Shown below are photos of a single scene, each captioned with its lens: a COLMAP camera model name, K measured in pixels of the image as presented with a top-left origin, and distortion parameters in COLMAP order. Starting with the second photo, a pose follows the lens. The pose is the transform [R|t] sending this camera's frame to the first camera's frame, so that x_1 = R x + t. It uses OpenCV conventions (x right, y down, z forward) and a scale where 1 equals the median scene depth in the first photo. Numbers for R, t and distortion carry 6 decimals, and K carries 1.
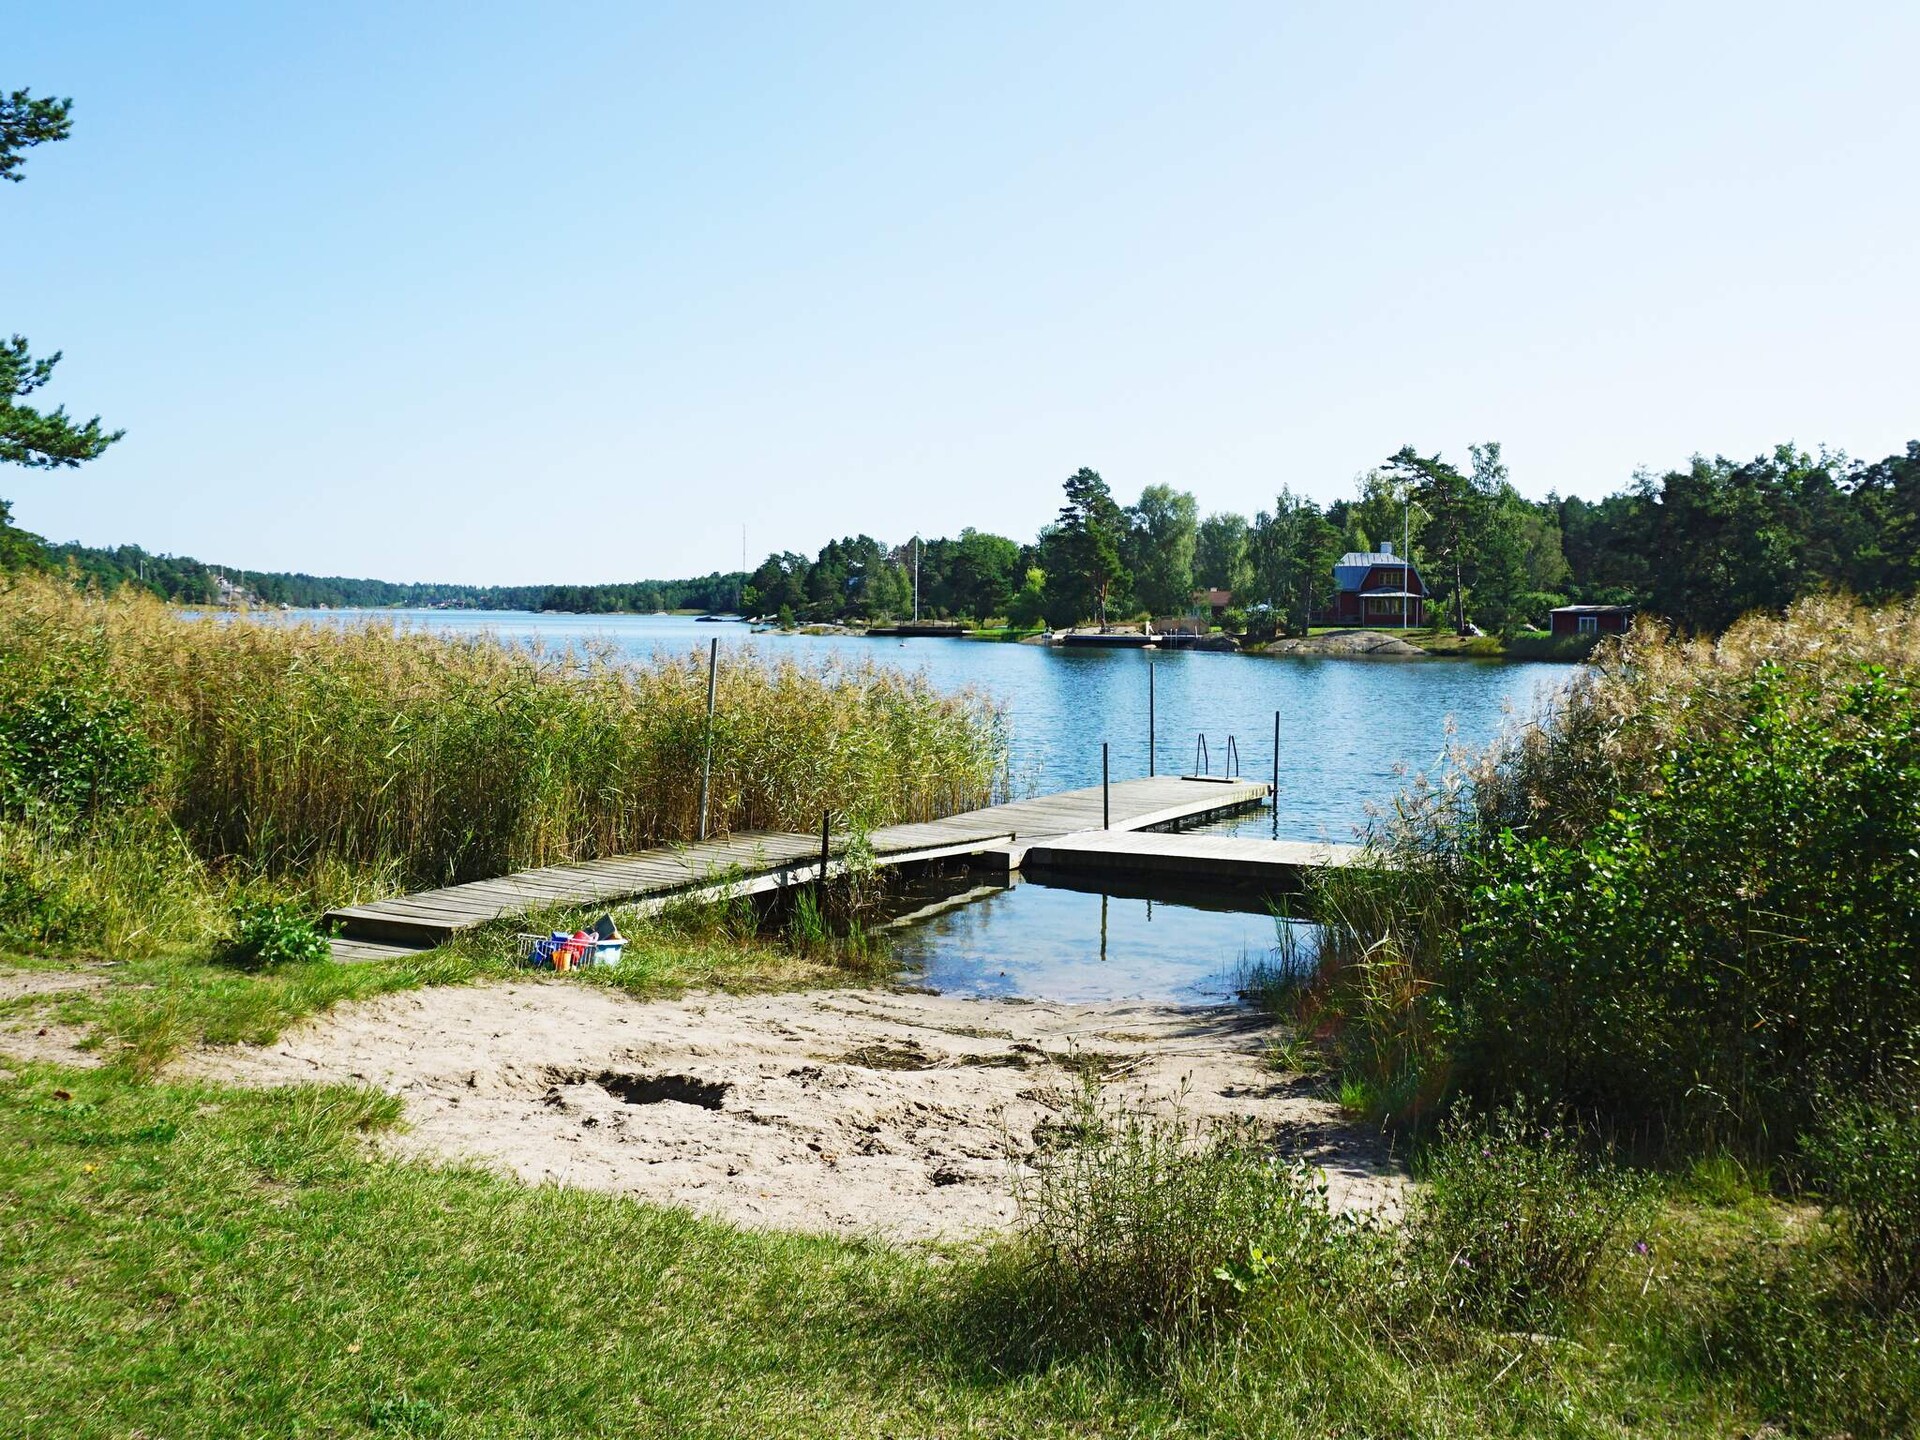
lens RADIAL K [[1536.6, 0, 960.0], [0, 1536.6, 720.0], [0, 0, 1]] dist [-0.001648, -0.000269]
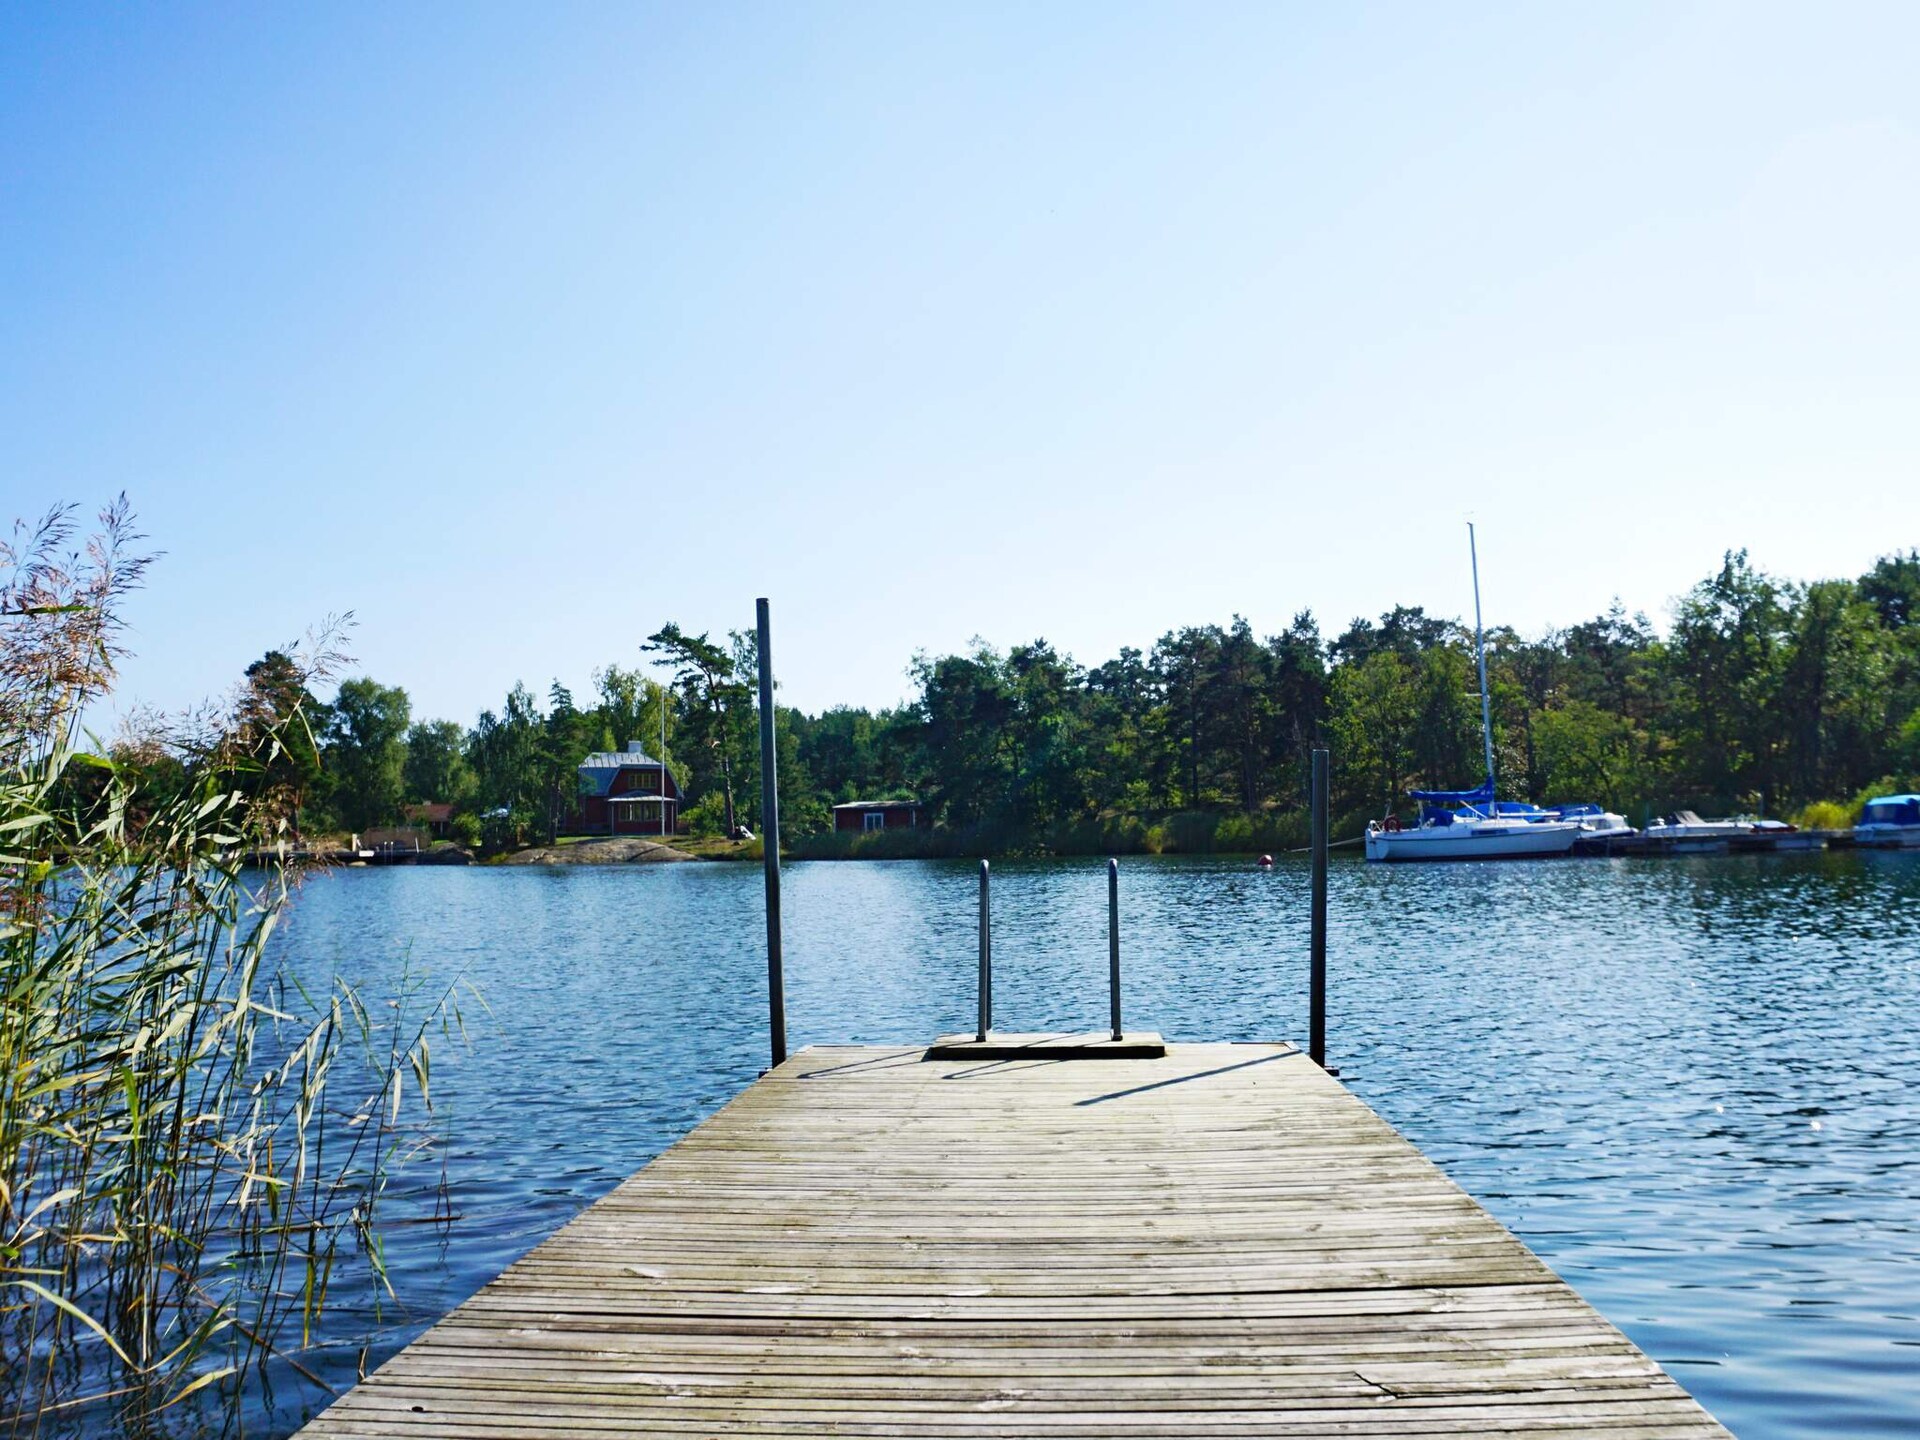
lens RADIAL K [[1532.9, 0, 960.0], [0, 1532.9, 720.0], [0, 0, 1]] dist [-0.006412, -0.283868]
pose [[0.871390, 0.017327, 0.490284, 0.005986], [0.056689, 0.989125, -0.135711, 0.003582], [-0.487304, 0.146051, 0.860932, 0.144046]]
